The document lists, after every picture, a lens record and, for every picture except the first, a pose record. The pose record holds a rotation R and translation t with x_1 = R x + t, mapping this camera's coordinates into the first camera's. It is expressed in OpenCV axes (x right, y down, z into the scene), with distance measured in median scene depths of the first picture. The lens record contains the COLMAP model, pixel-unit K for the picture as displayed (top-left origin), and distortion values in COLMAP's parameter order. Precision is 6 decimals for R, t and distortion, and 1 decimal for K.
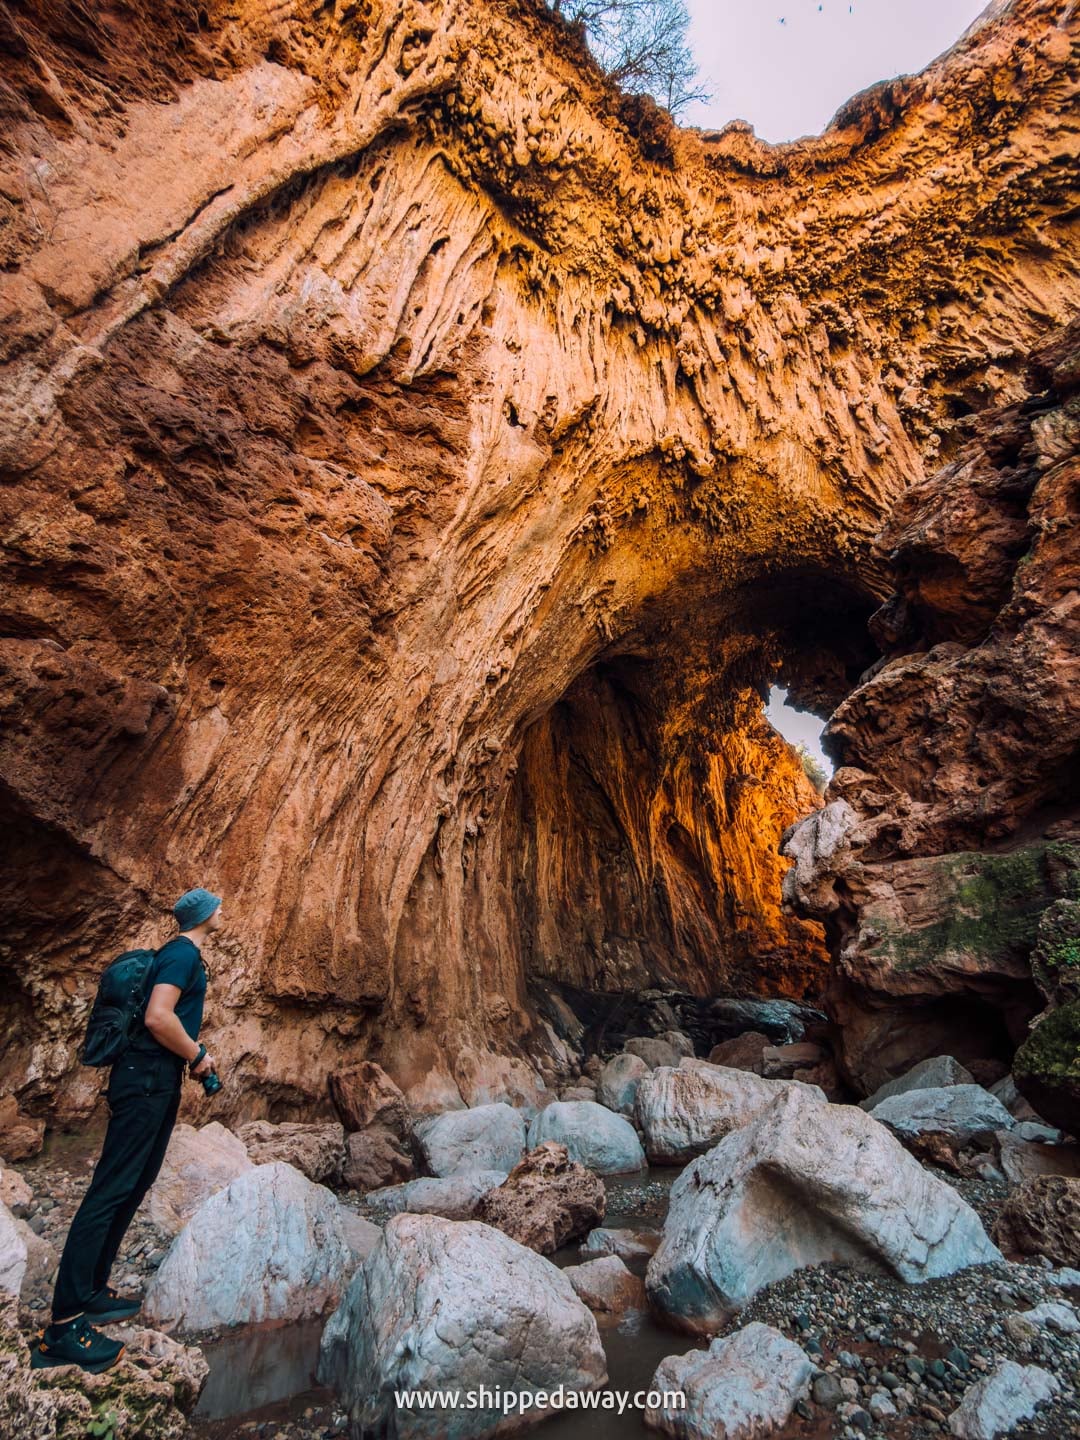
lens RADIAL K [[570.2, 0, 540.7], [0, 570.2, 718.0], [0, 0, 1]] dist [-0.000674, -0.000667]
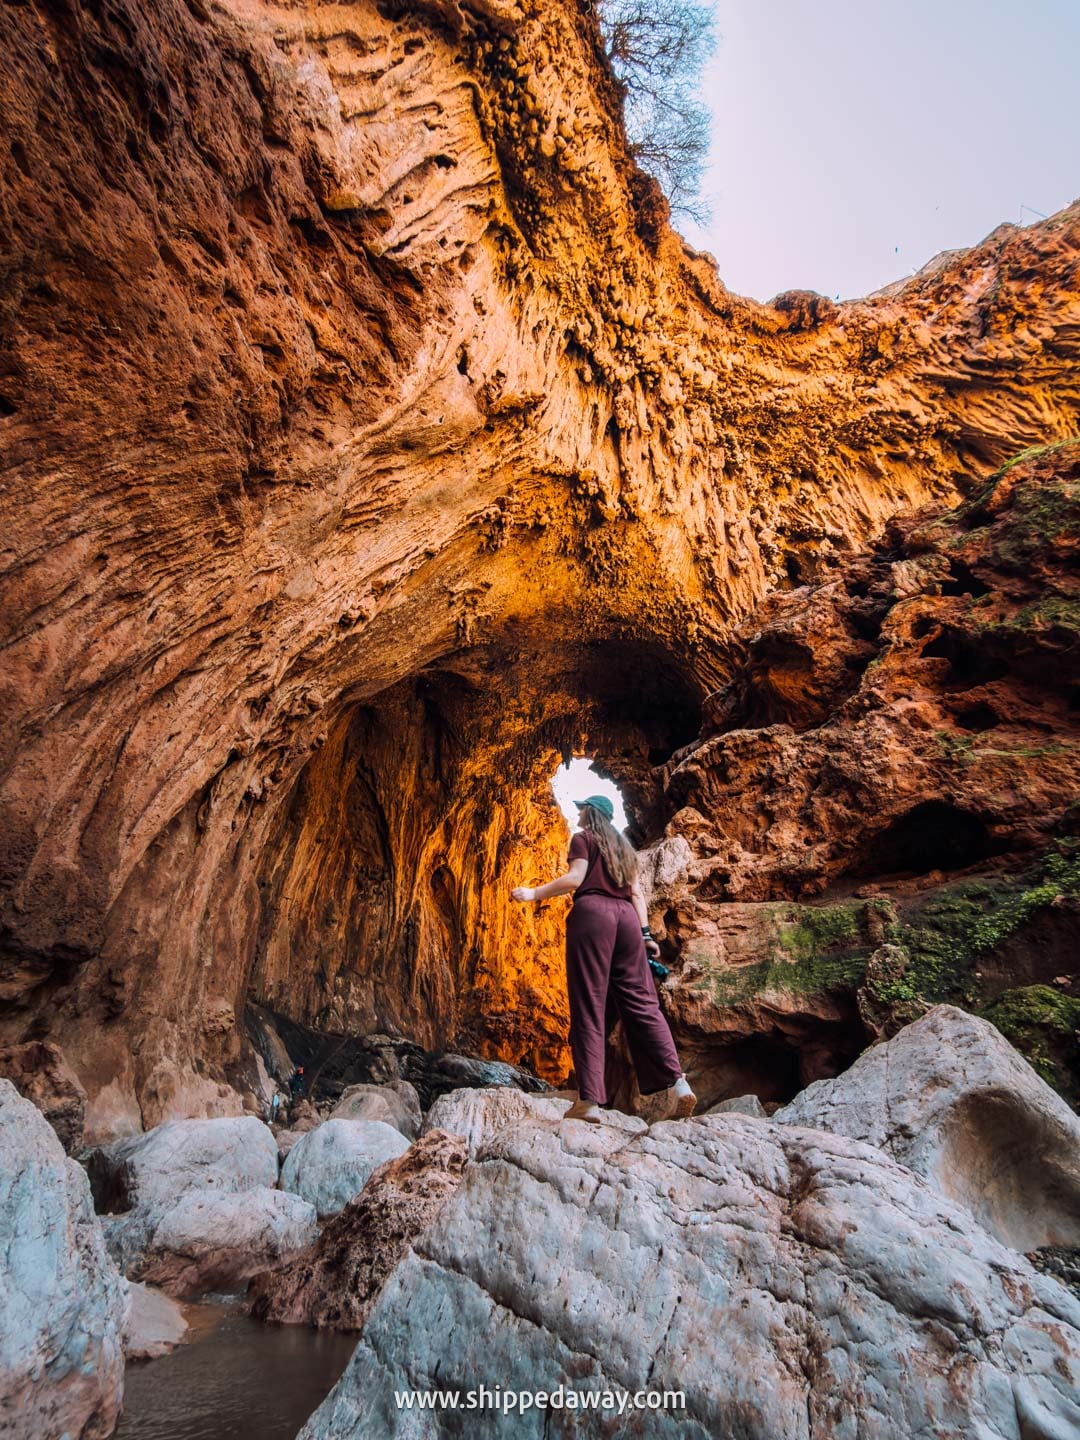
lens RADIAL K [[570.2, 0, 536.3], [0, 570.2, 719.0], [0, 0, 1]] dist [-0.000674, -0.000667]
pose [[0.886662, 0.306998, 0.345806, -0.086911], [-0.272577, 0.951077, -0.145443, 0.122813], [-0.373539, 0.034700, 0.926965, 0.114376]]
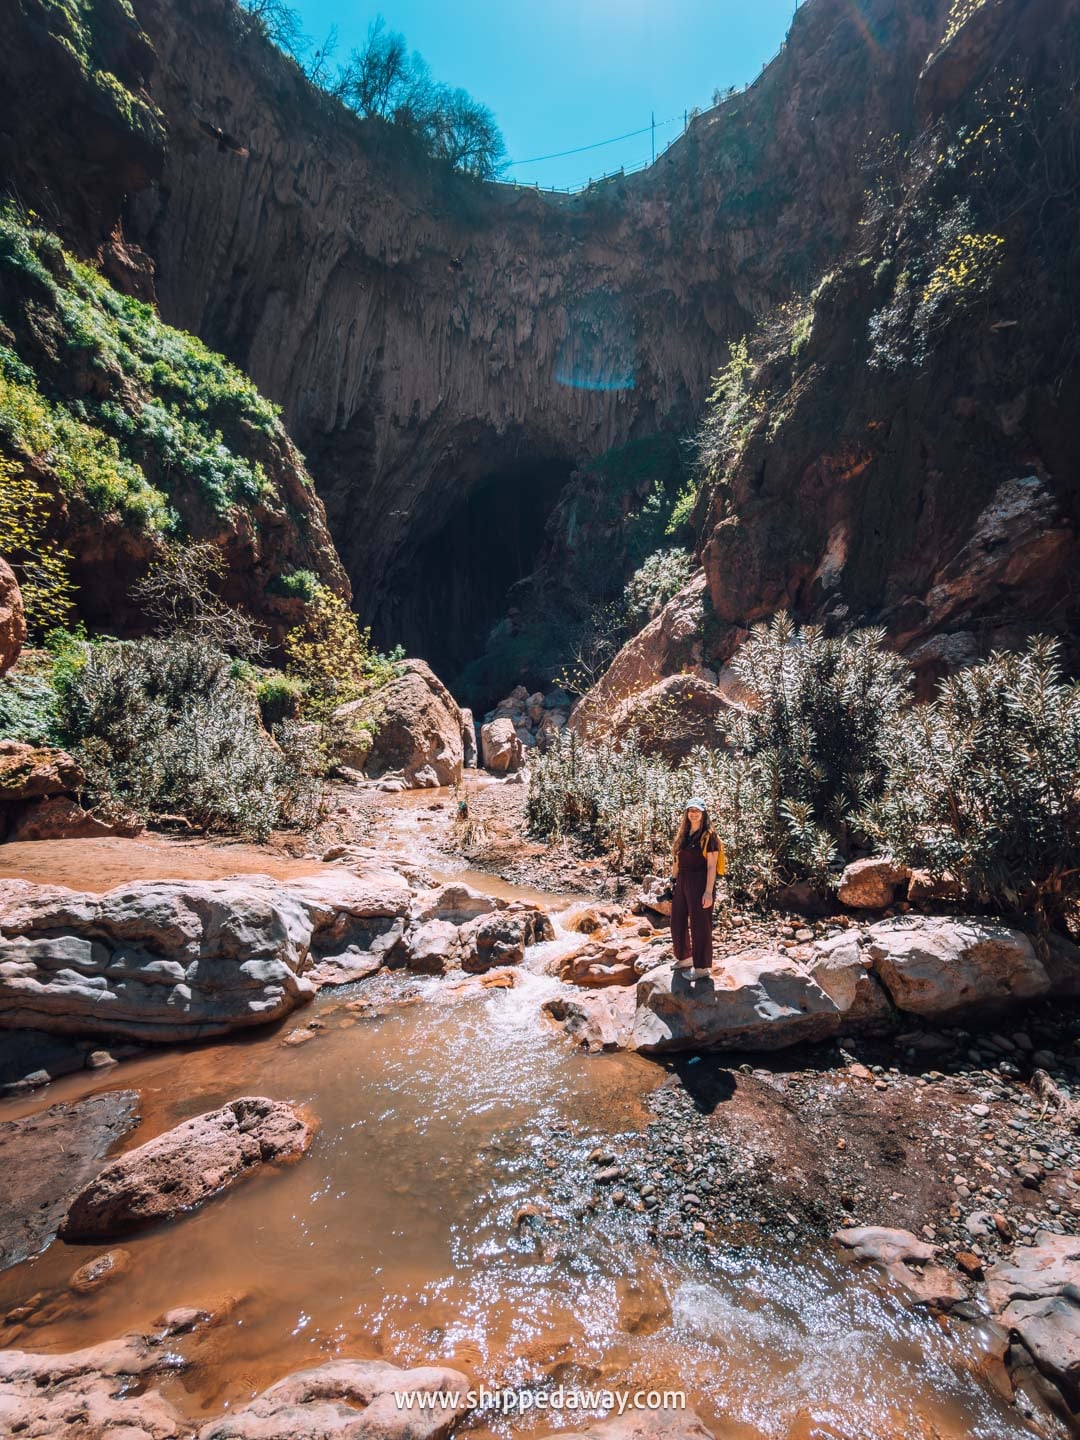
lens RADIAL K [[637.0, 0, 570.8], [0, 637.0, 782.8], [0, 0, 1]] dist [0.004924, 0.000722]
pose [[0.996665, 0.062876, 0.052010, 0.561167], [-0.081470, 0.802662, 0.590843, -0.908364], [-0.004597, -0.593110, 0.805108, -1.716958]]
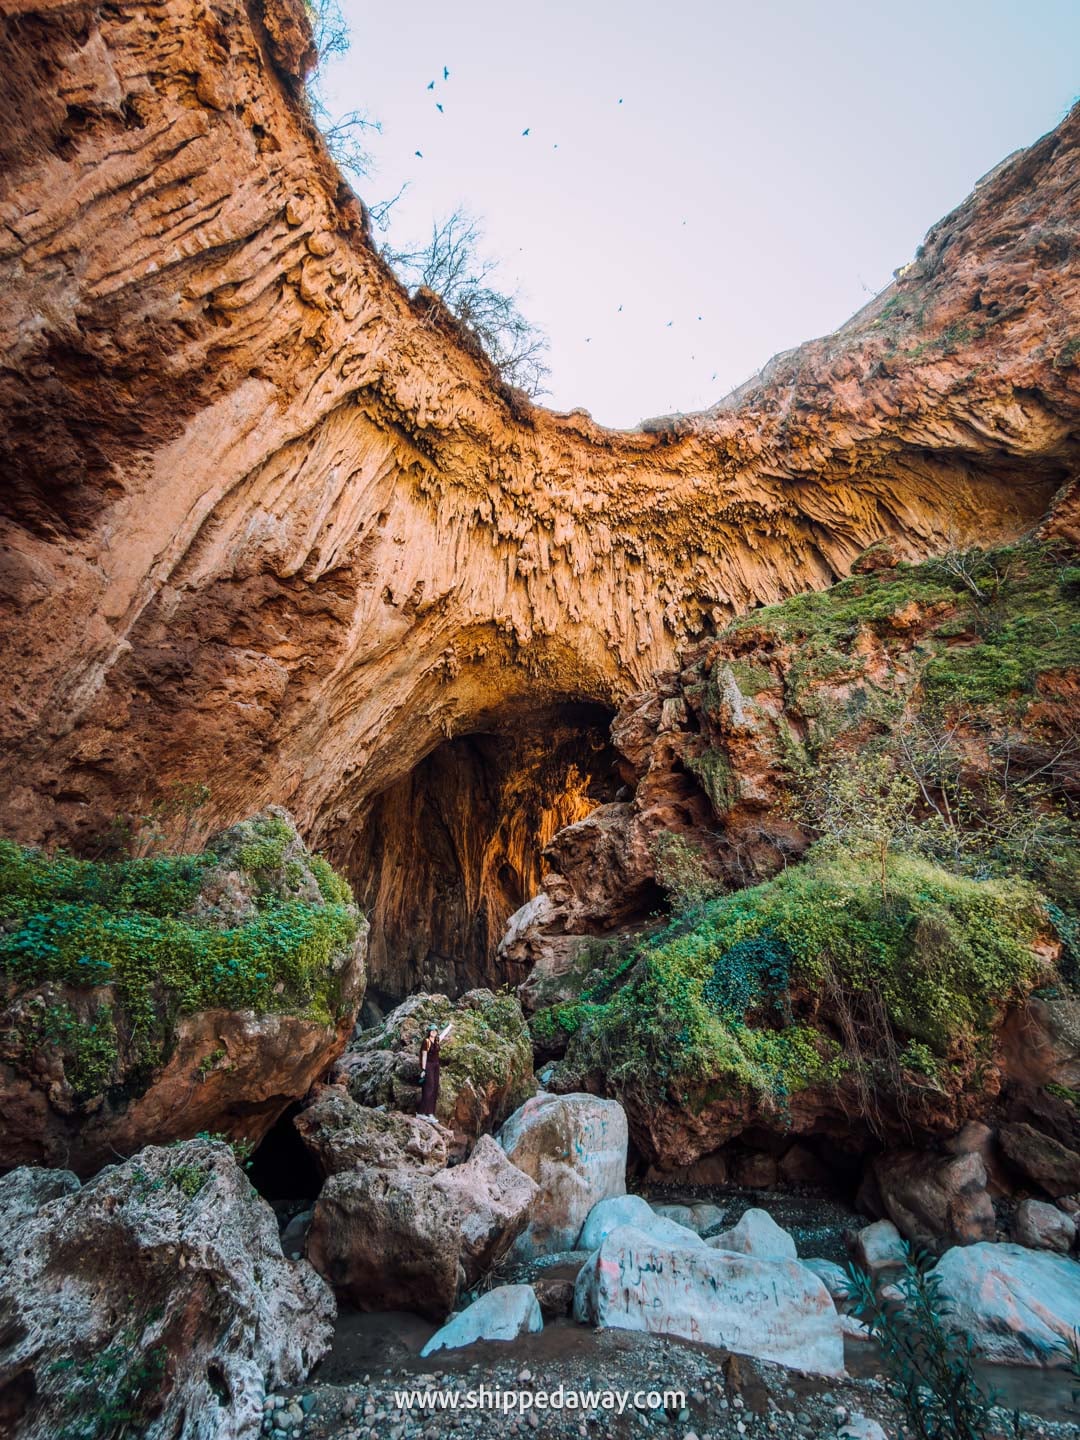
lens RADIAL K [[570.2, 0, 538.1], [0, 570.2, 718.2], [0, 0, 1]] dist [-0.000674, -0.000667]
pose [[0.972655, 0.143693, 0.182469, 0.099111], [-0.141129, 0.989622, -0.027030, -0.242330], [-0.184459, 0.000539, 0.982840, -0.485721]]
